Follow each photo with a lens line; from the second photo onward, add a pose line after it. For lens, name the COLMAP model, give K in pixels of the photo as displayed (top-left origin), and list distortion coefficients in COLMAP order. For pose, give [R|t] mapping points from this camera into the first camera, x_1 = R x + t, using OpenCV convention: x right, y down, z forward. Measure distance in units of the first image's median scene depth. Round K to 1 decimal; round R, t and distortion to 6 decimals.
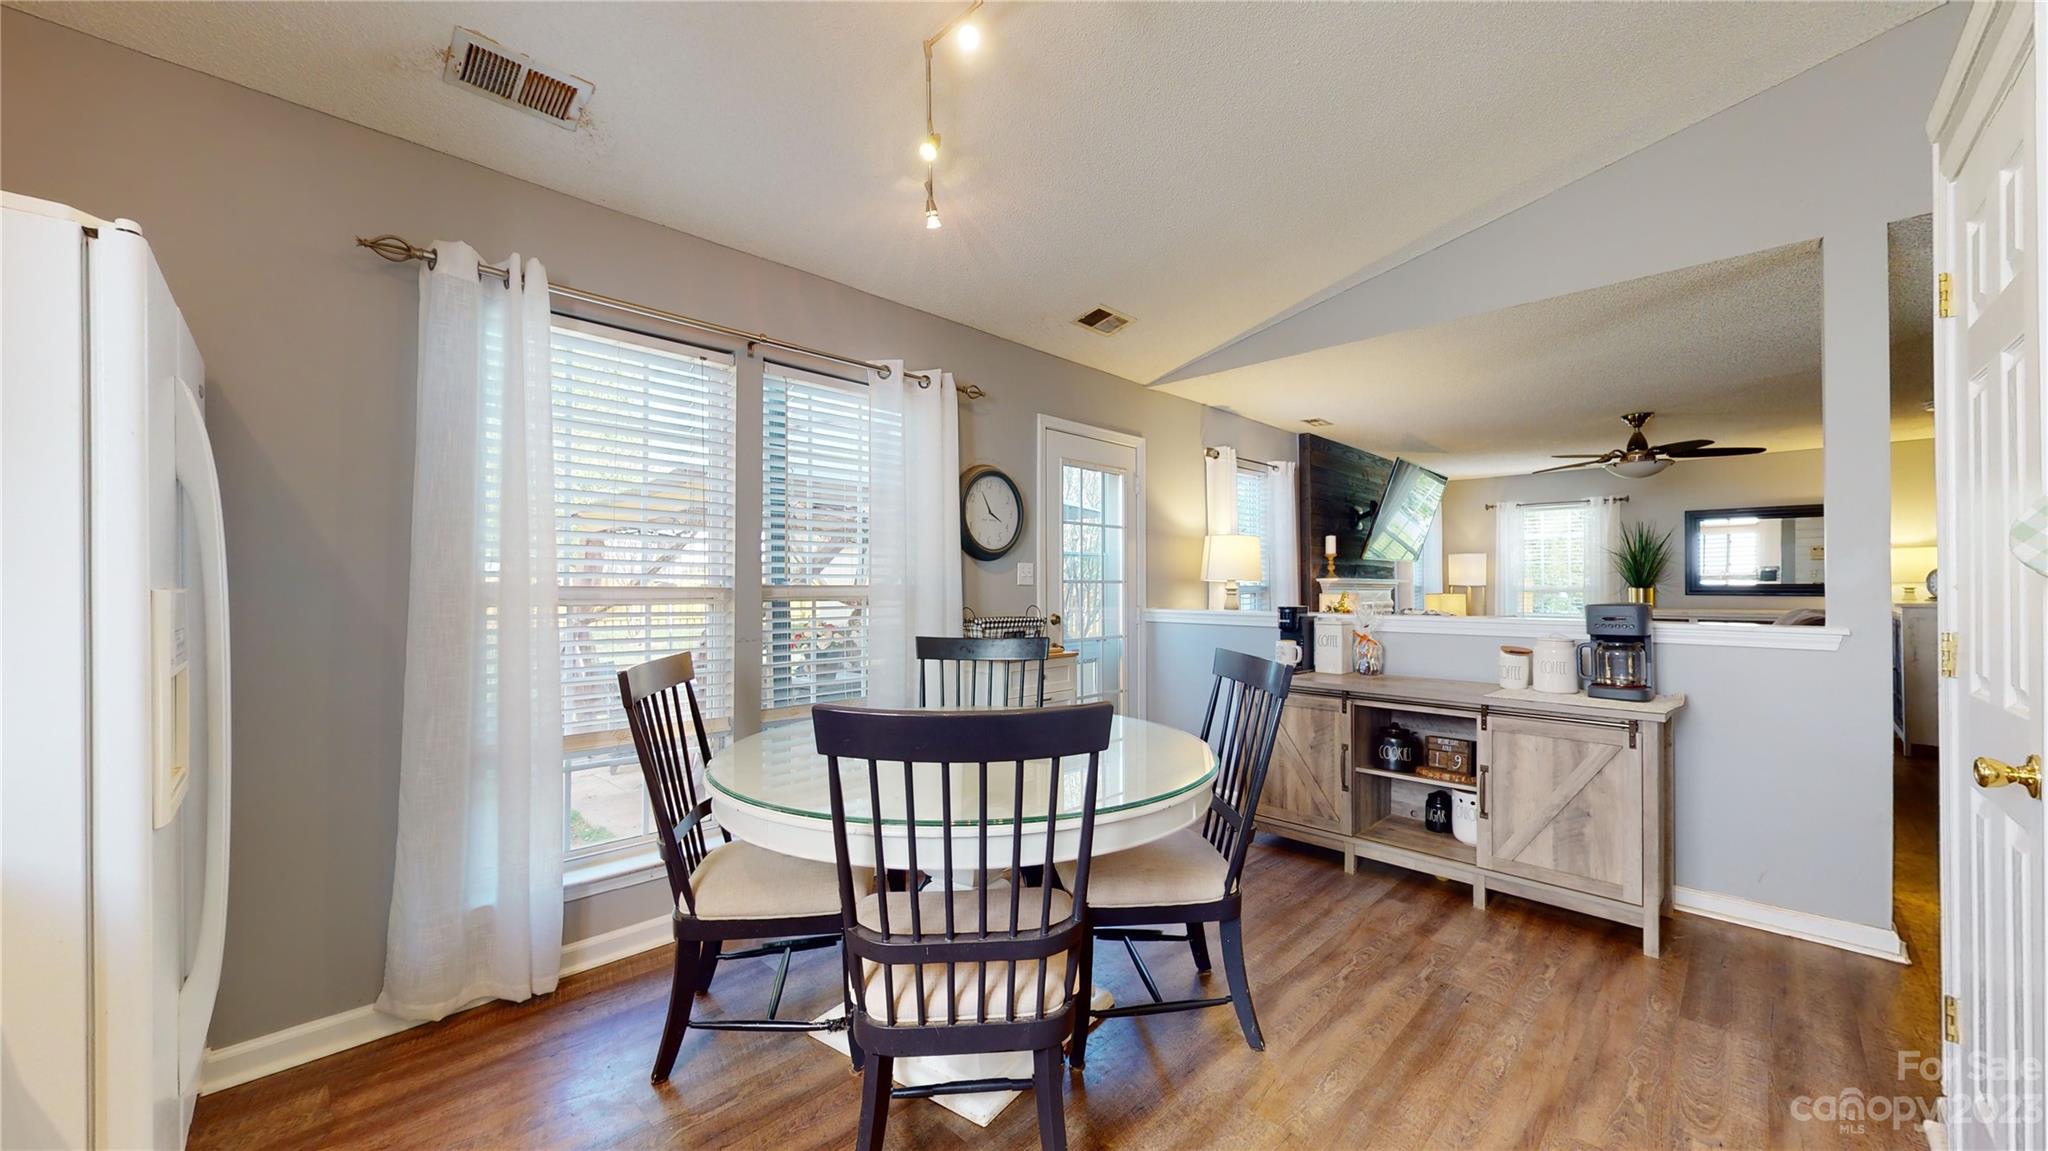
lens RADIAL K [[750.1, 0, 1012.6], [0, 750.1, 578.1], [0, 0, 1]] dist [-0.000470, -0.000128]
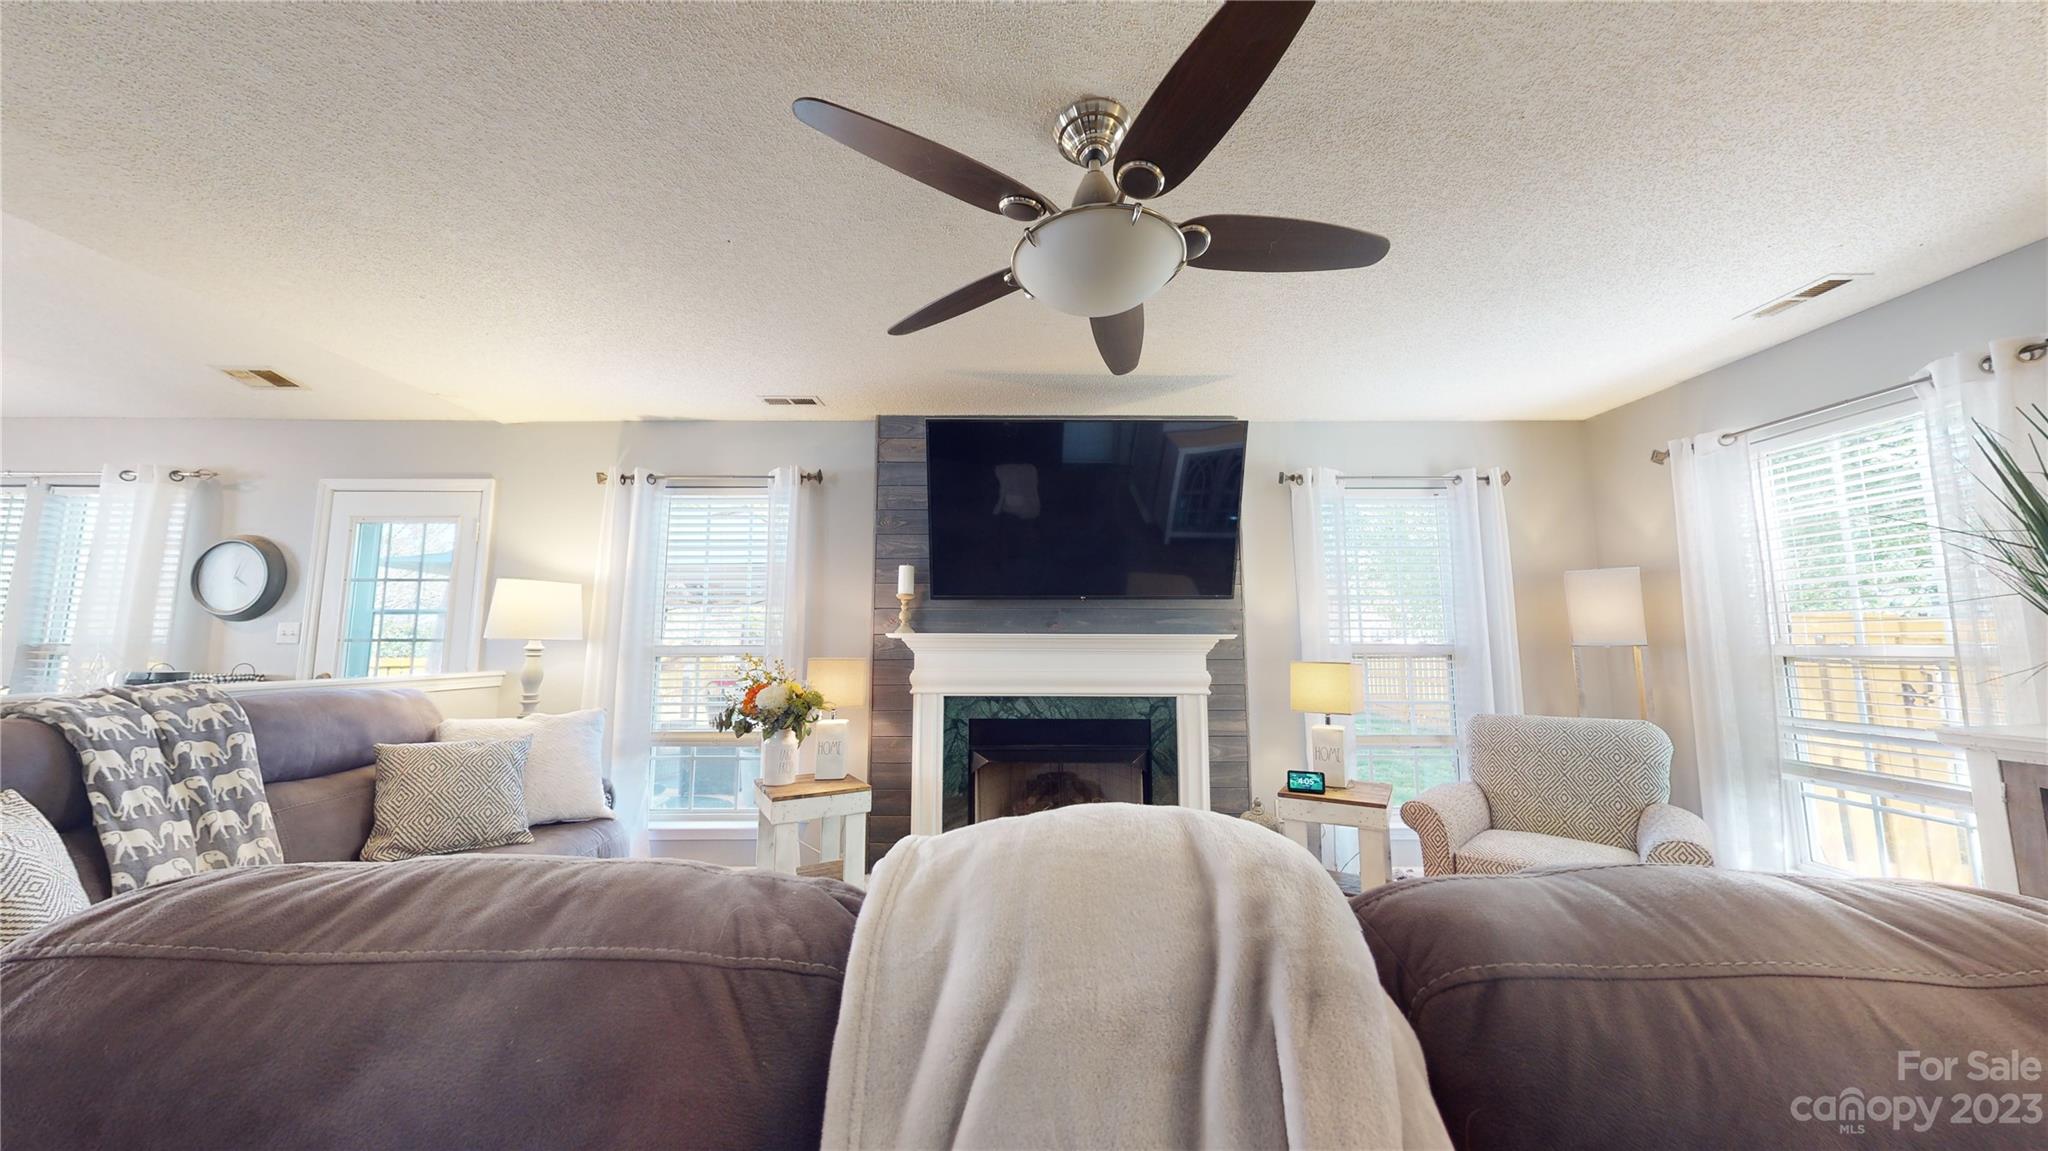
lens RADIAL K [[647.6, 0, 1029.9], [0, 647.6, 575.2], [0, 0, 1]] dist [-0.001564, 0.000127]
pose [[0.693003, -0.072698, -0.717260, 4.001403], [0.000345, 0.994936, -0.100508, -0.001857], [0.720935, 0.069405, 0.689519, 3.330778]]
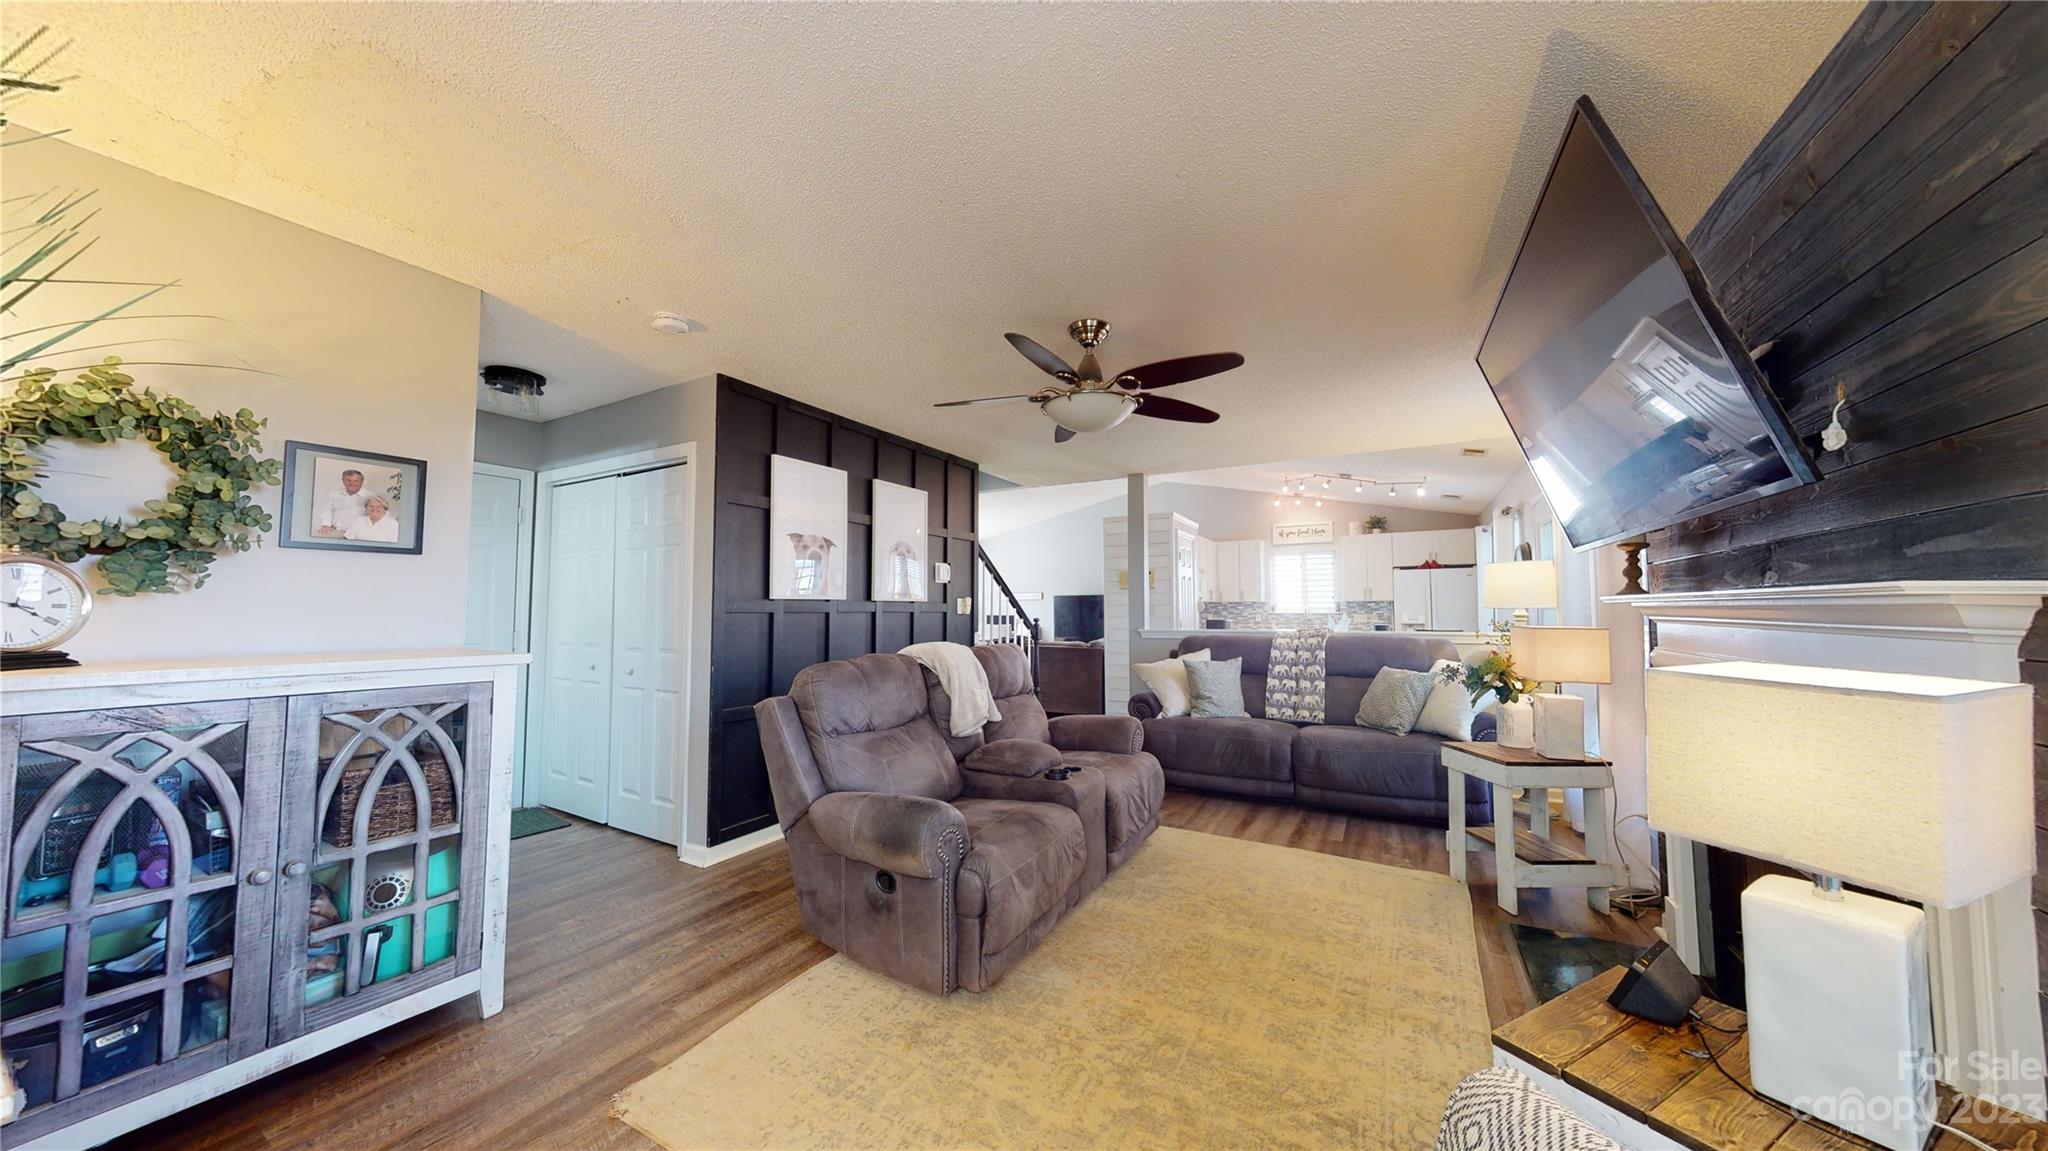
lens RADIAL K [[647.6, 0, 1018.3], [0, 647.6, 578.0], [0, 0, 1]] dist [-0.001564, 0.000127]
pose [[-0.971831, -0.006921, -0.235577, 4.007343], [0.006493, 0.998403, -0.056114, 0.009622], [0.235589, -0.056063, -0.970234, 6.067285]]
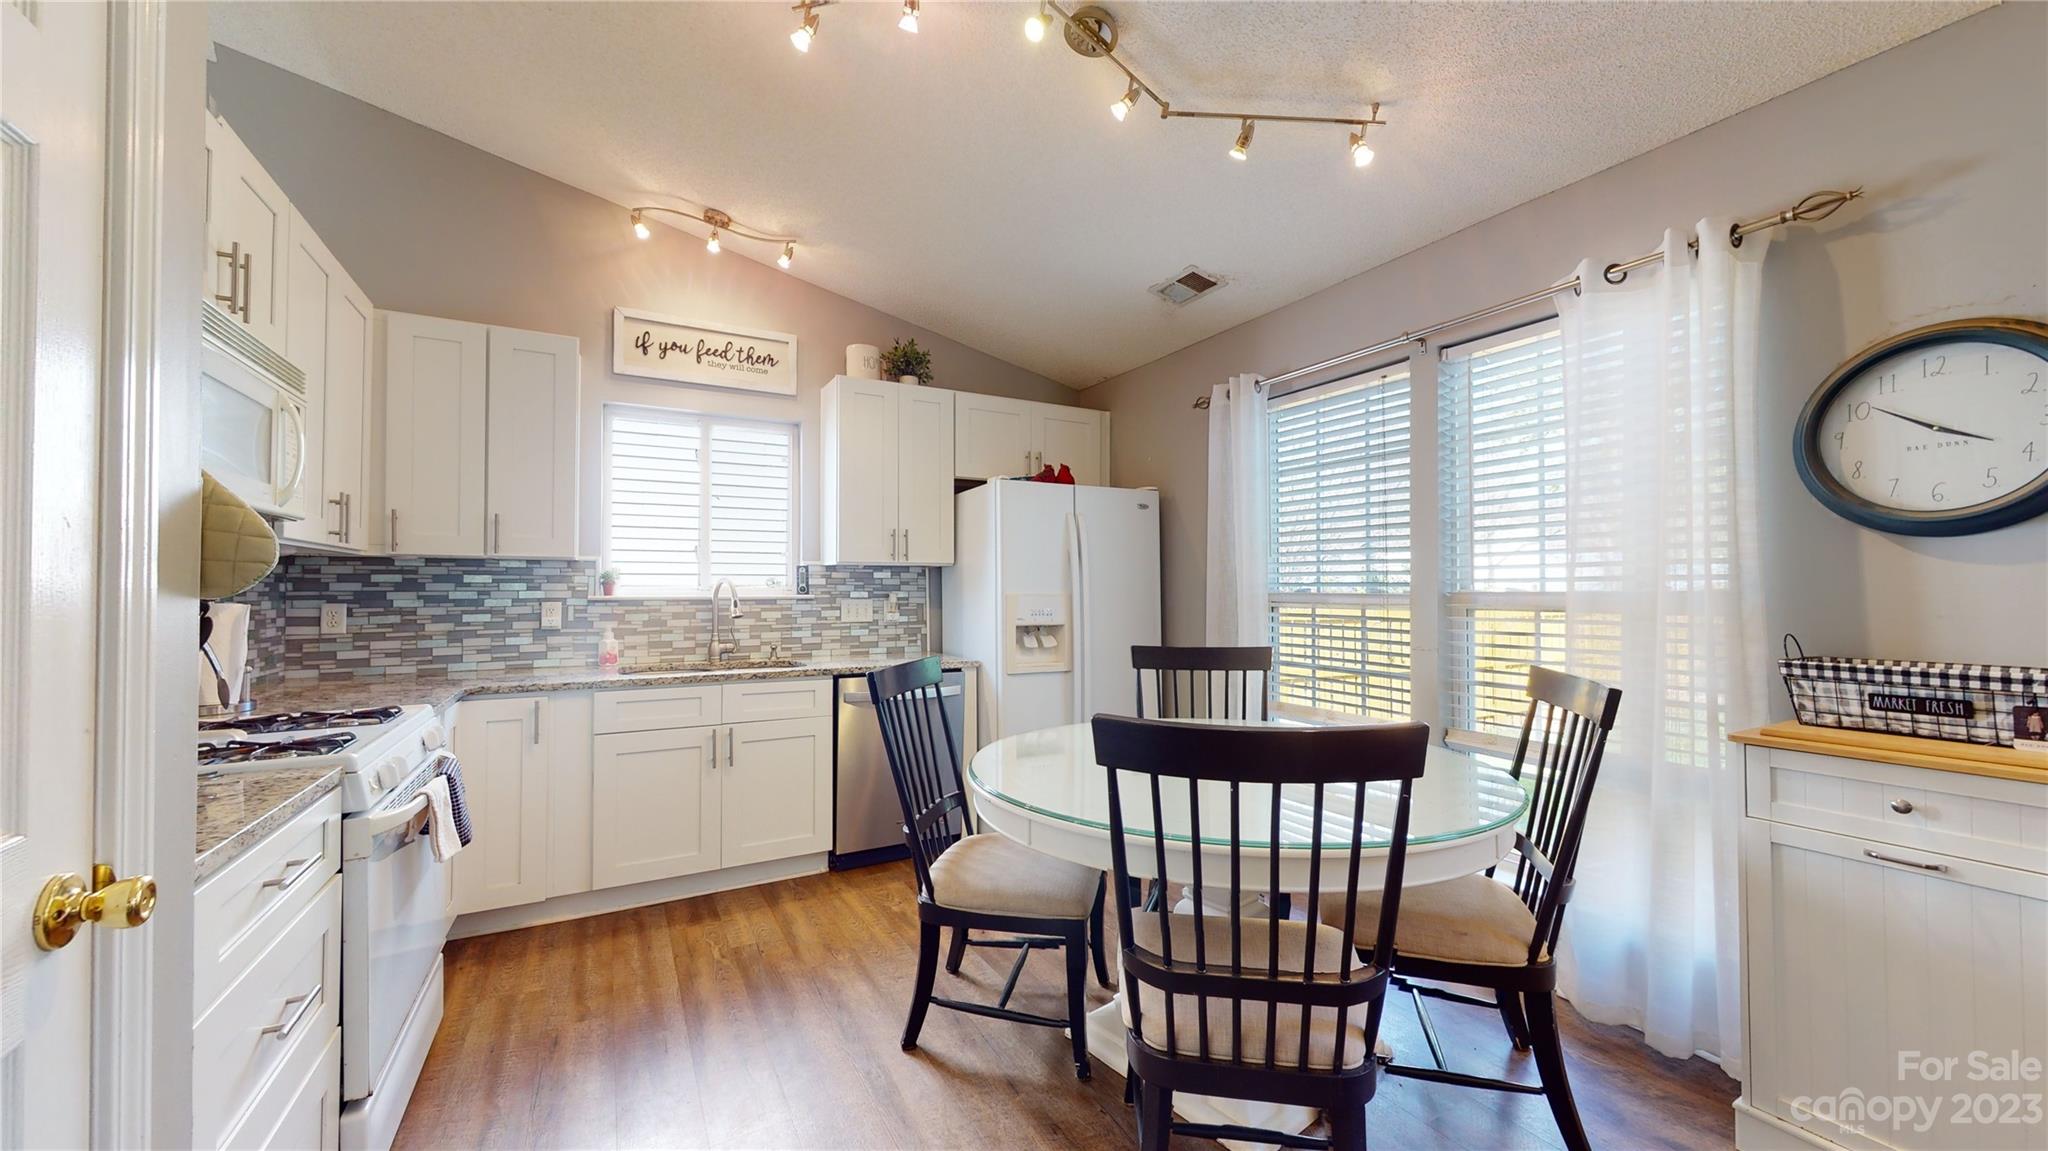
lens RADIAL K [[750.1, 0, 1038.0], [0, 750.1, 581.5], [0, 0, 1]] dist [-0.000470, -0.000128]
pose [[-0.285644, -0.007188, -0.958309, 1.504006], [0.008471, 0.999914, -0.010025, -0.005087], [0.958298, -0.010981, -0.285559, 1.747908]]
